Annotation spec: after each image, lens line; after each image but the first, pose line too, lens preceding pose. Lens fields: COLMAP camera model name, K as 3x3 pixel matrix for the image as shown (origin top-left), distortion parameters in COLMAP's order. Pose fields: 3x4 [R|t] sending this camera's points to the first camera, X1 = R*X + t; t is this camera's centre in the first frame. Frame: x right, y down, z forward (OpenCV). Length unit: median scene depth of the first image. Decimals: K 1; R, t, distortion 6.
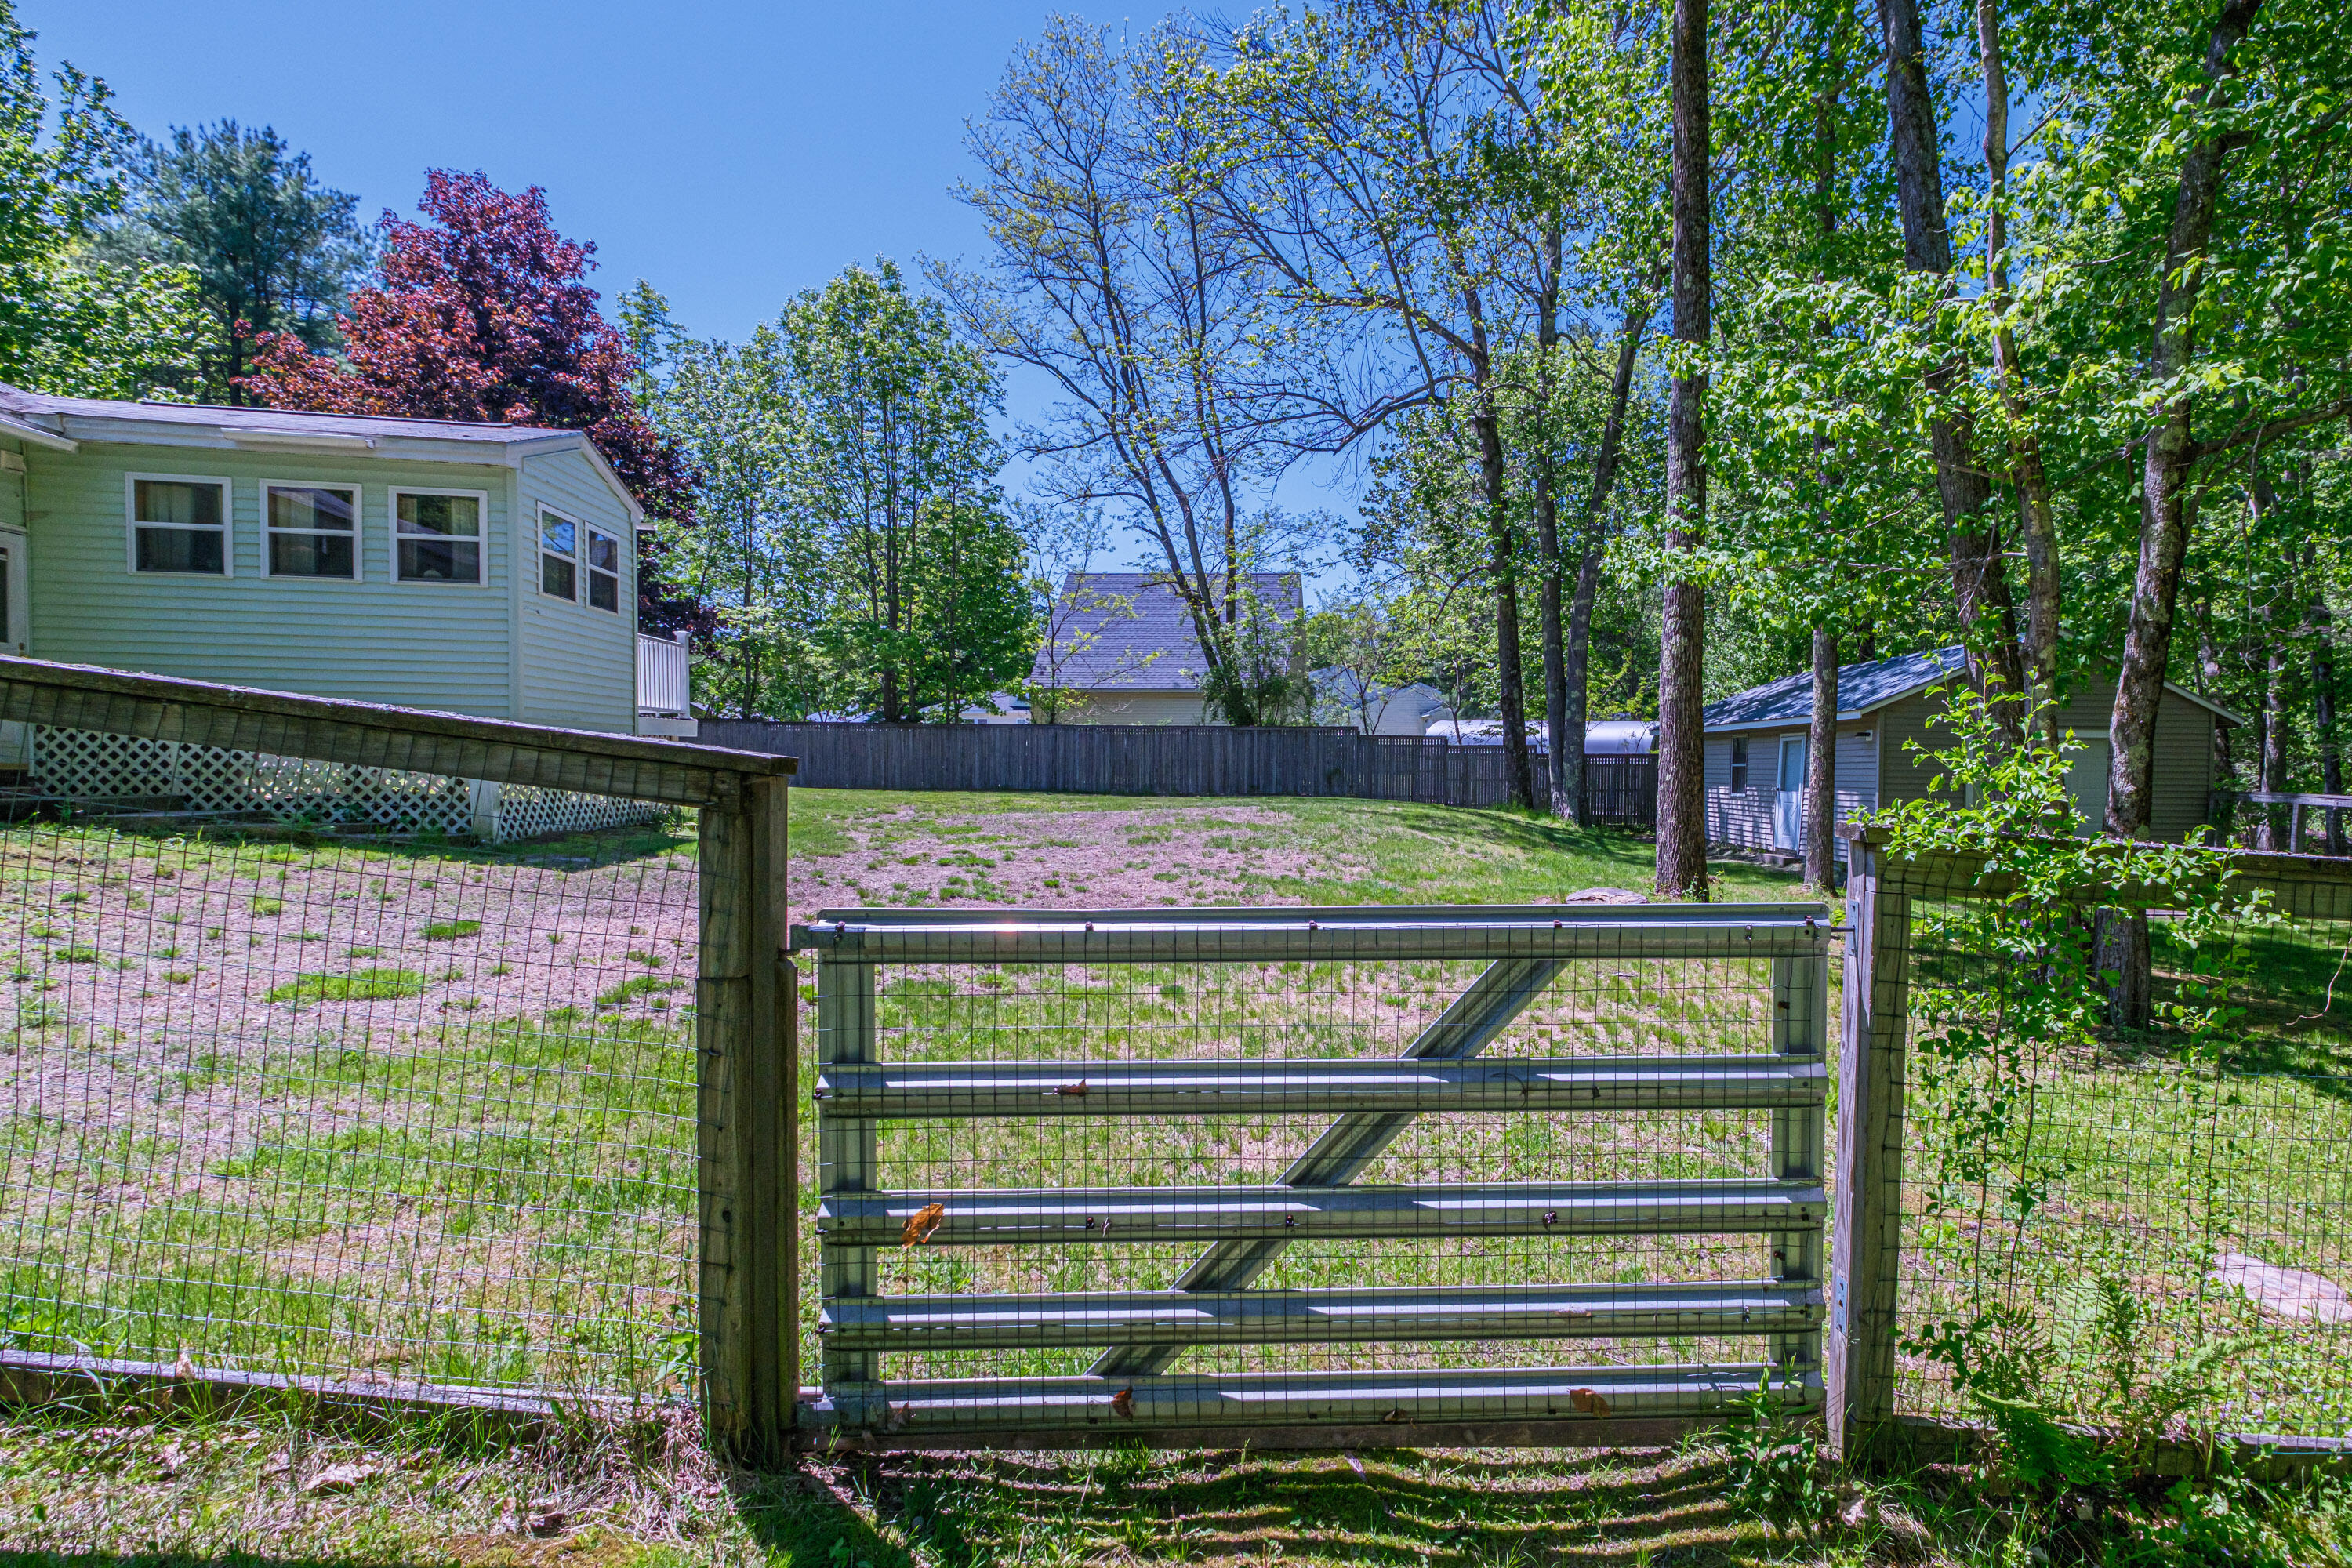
lens RADIAL K [[1141.0, 0, 1348.0], [0, 1141.0, 778.9], [0, 0, 1]] dist [0.000919, 0.000047]
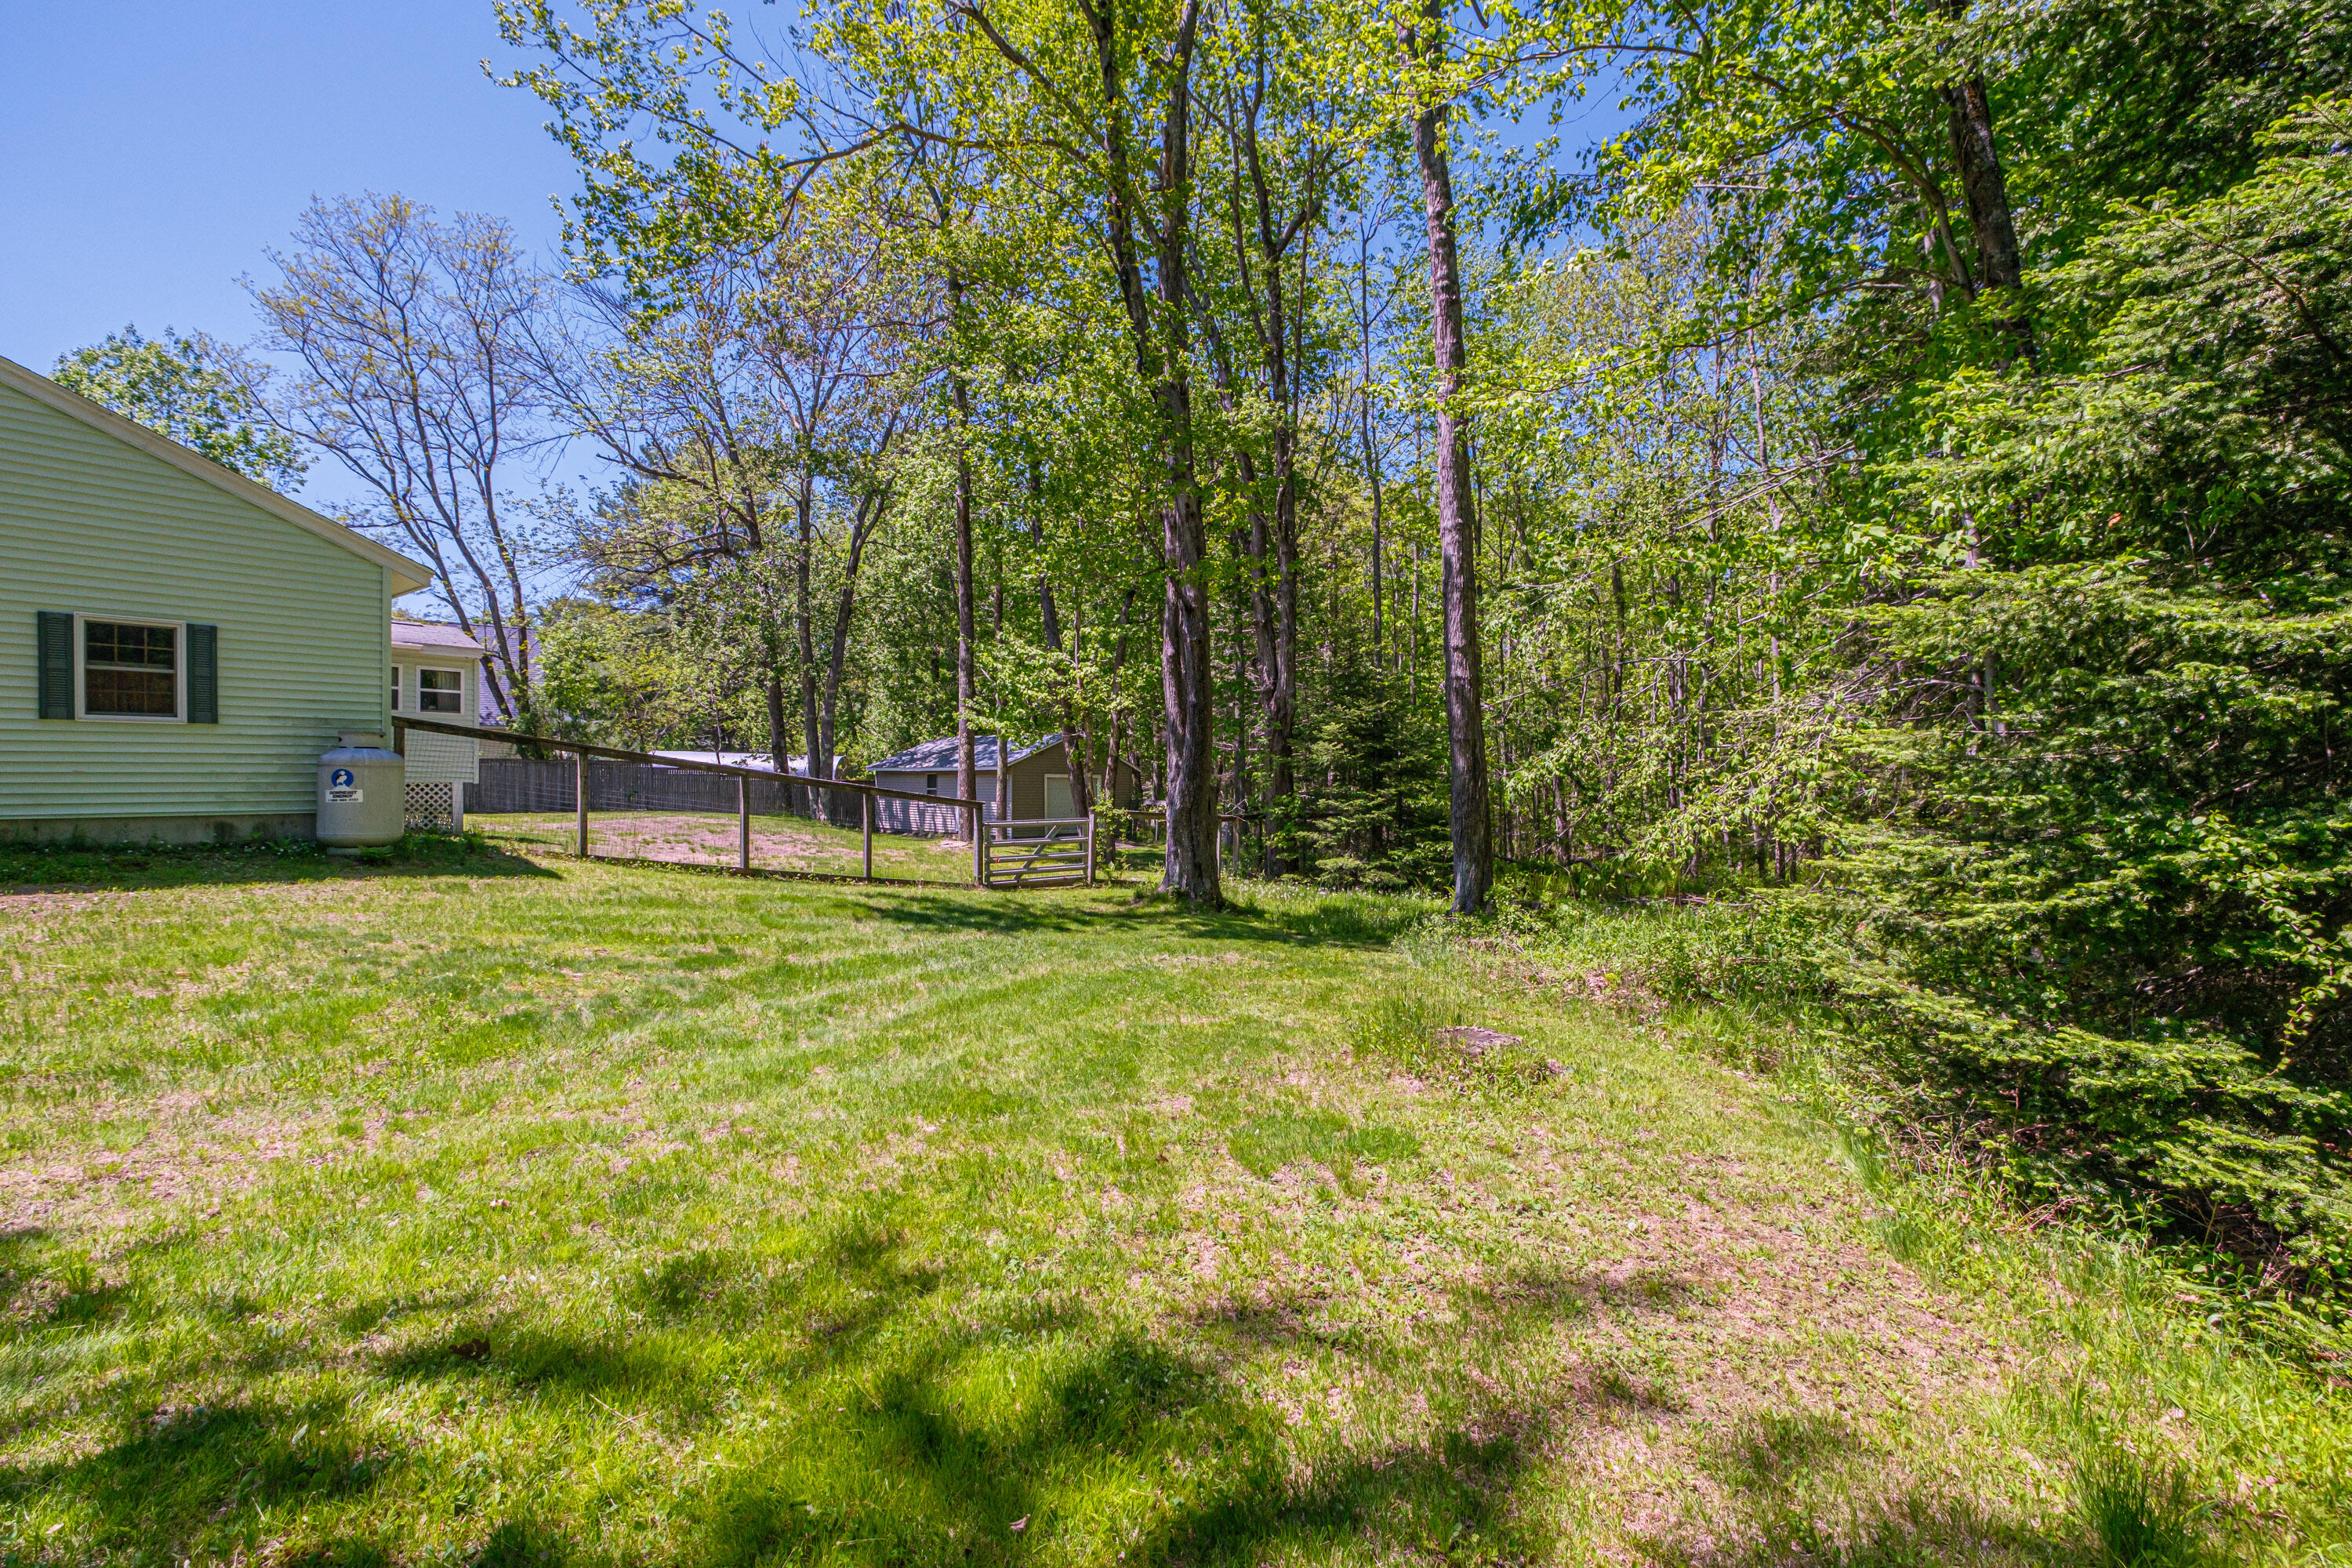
lens RADIAL K [[1006.1, 0, 1176.0], [0, 1006.1, 784.0], [0, 0, 1]] dist [-0.006816, -0.000327]
pose [[0.769641, -0.003510, 0.638467, -0.731674], [0.004673, 0.999989, -0.000134, -0.026571], [-0.638460, 0.003087, 0.769649, -0.981841]]
